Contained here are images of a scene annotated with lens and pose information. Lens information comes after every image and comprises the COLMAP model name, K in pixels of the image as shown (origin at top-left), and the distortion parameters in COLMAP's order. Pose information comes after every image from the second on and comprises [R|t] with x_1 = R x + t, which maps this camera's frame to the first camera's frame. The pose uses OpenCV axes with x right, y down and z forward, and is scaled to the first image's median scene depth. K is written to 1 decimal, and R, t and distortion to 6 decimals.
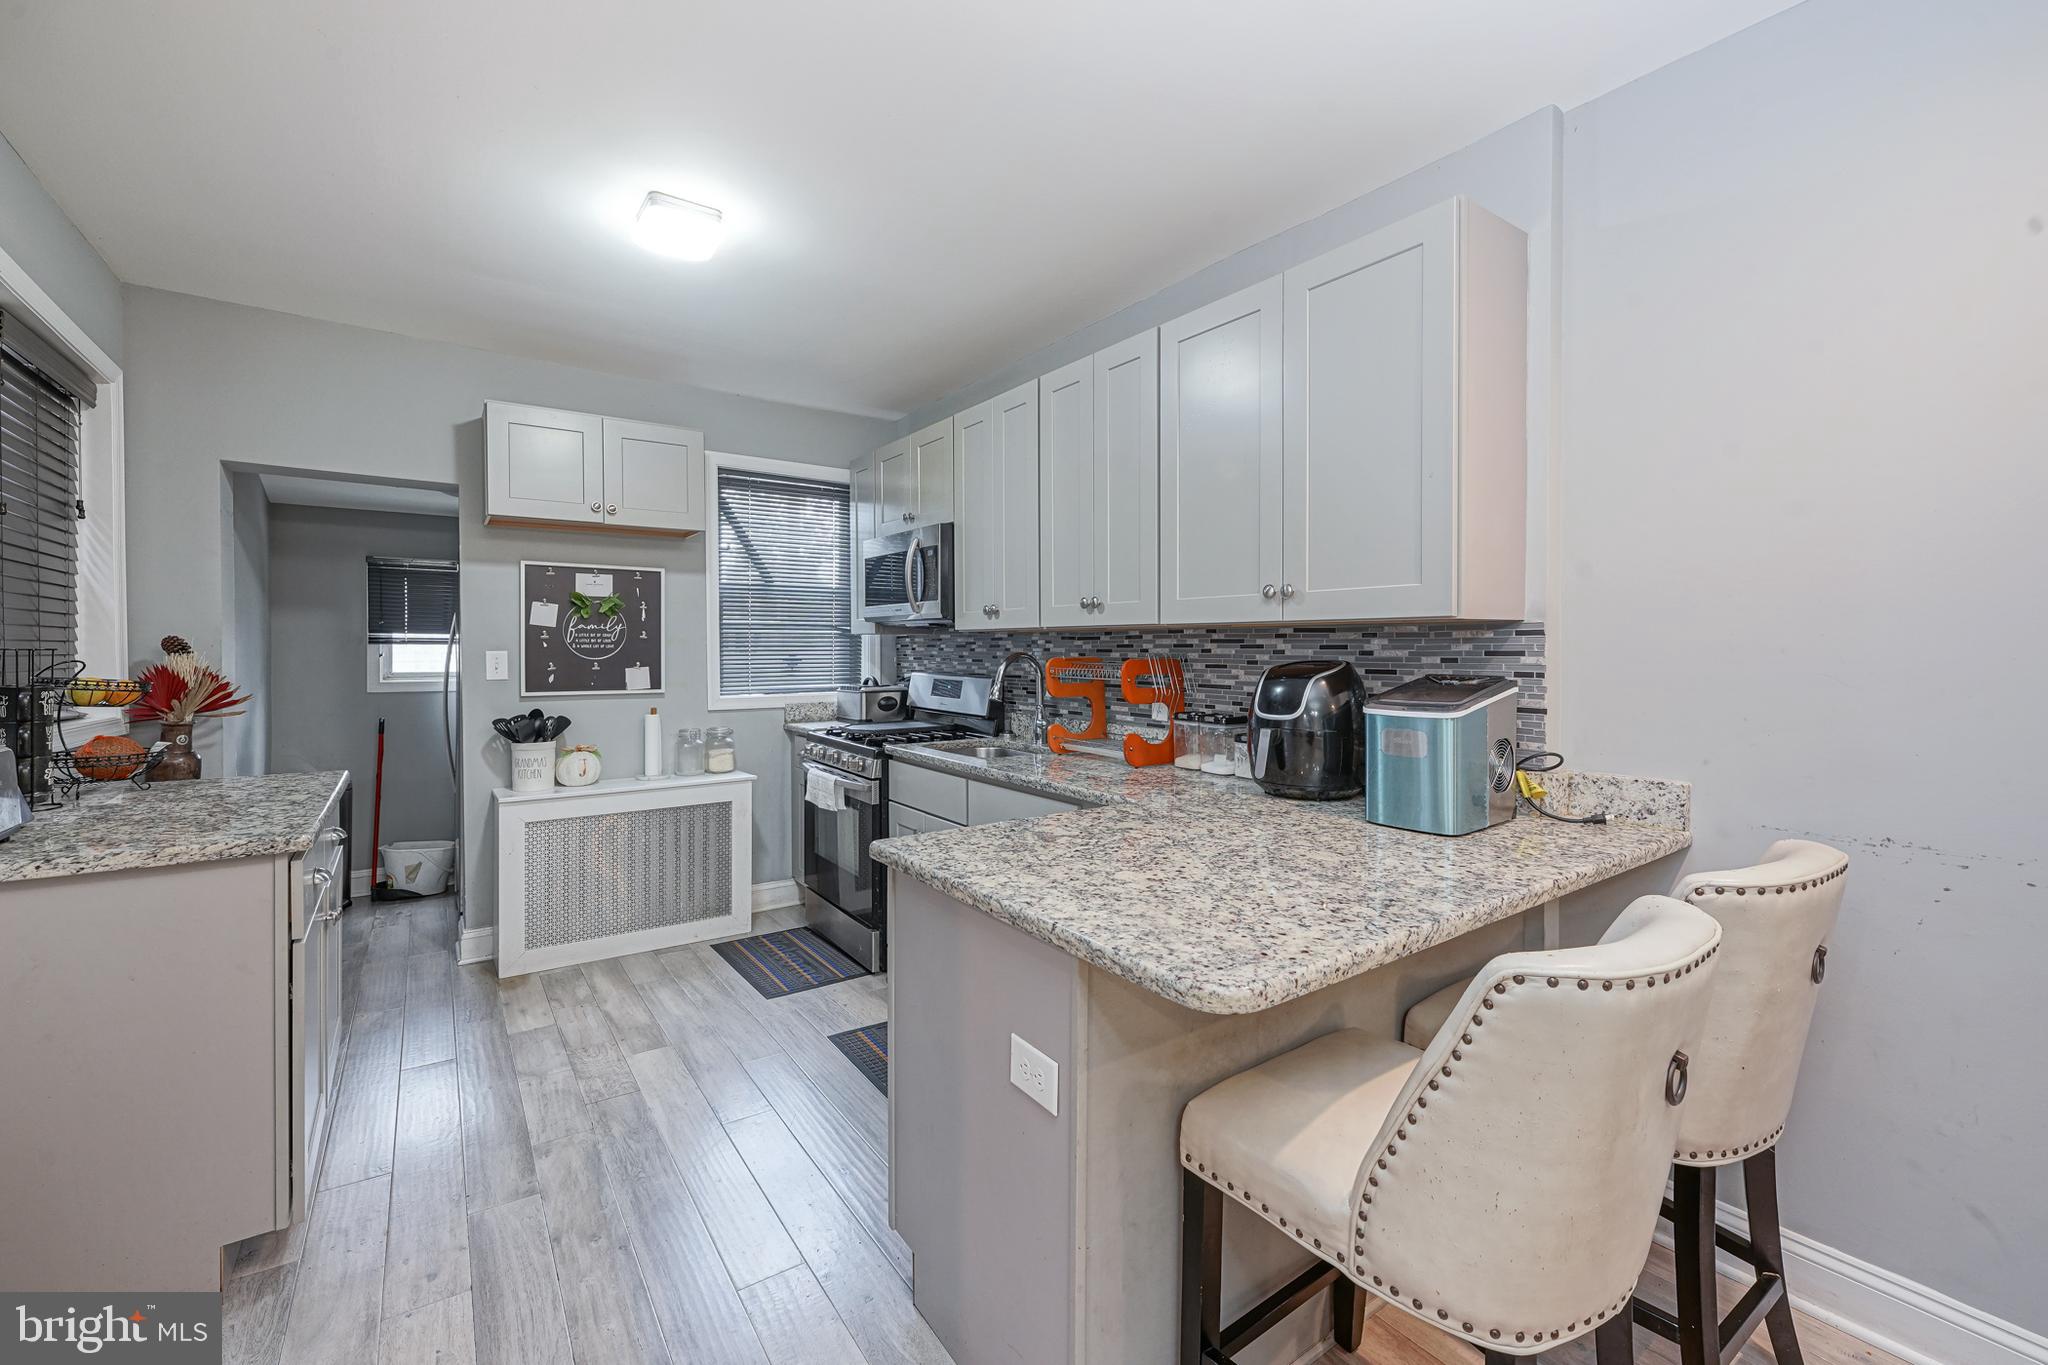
lens RADIAL K [[869.4, 0, 1031.8], [0, 869.4, 661.2], [0, 0, 1]] dist [-0.002047, -0.000061]
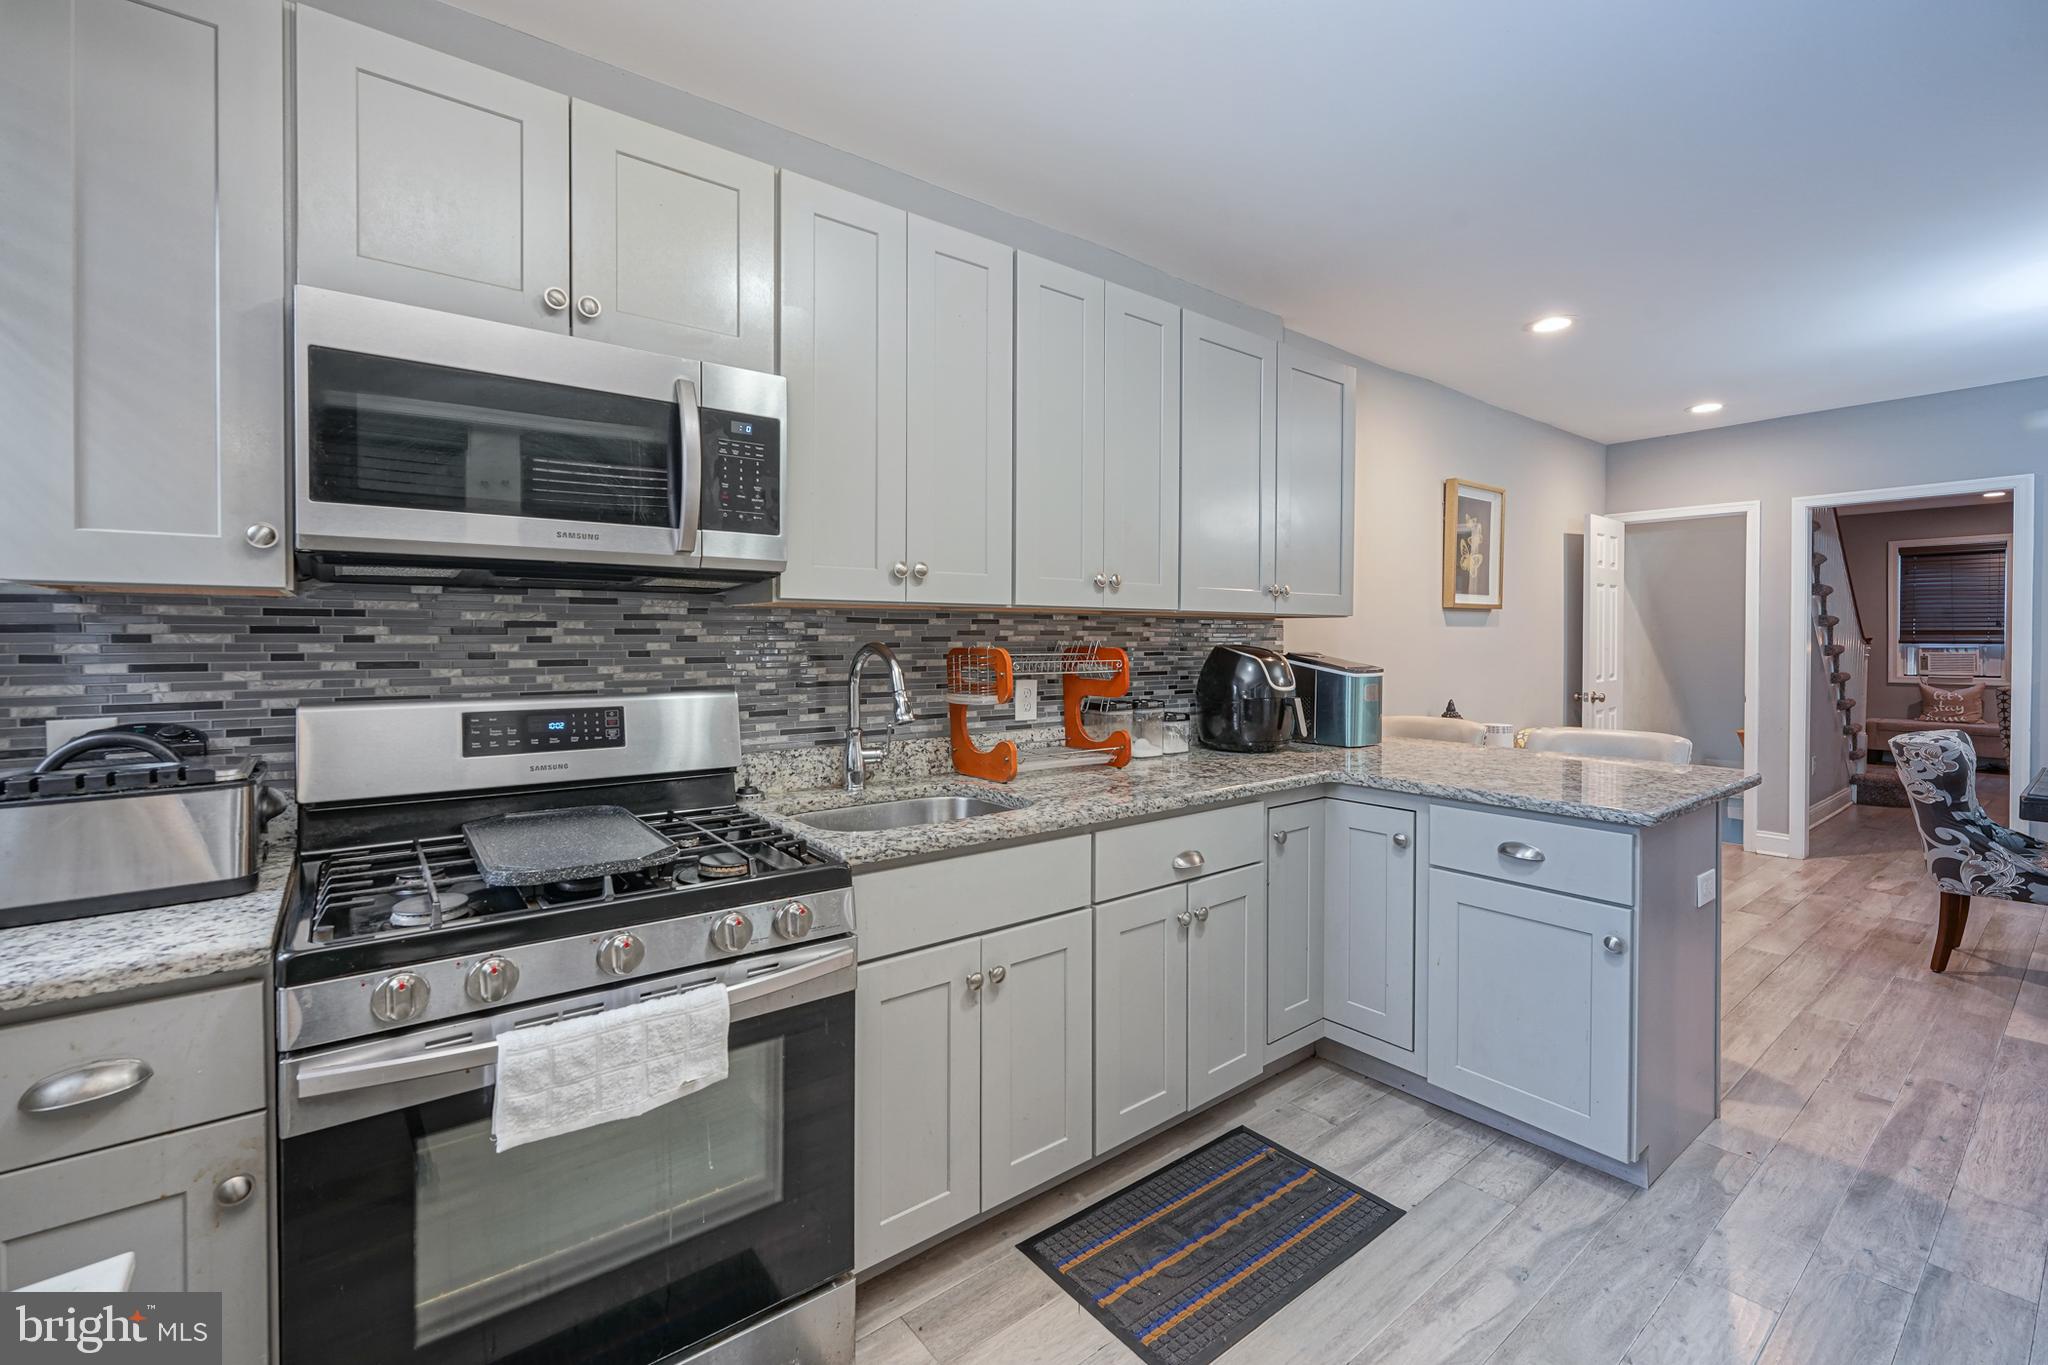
lens RADIAL K [[855.2, 0, 983.3], [0, 855.2, 653.0], [0, 0, 1]] dist [-0.000191, 0.000385]
pose [[-0.026849, -0.021226, 0.999414, -0.674145], [0.014677, 0.999658, 0.021626, -0.016224], [-0.999532, 0.015249, -0.026529, 1.037752]]
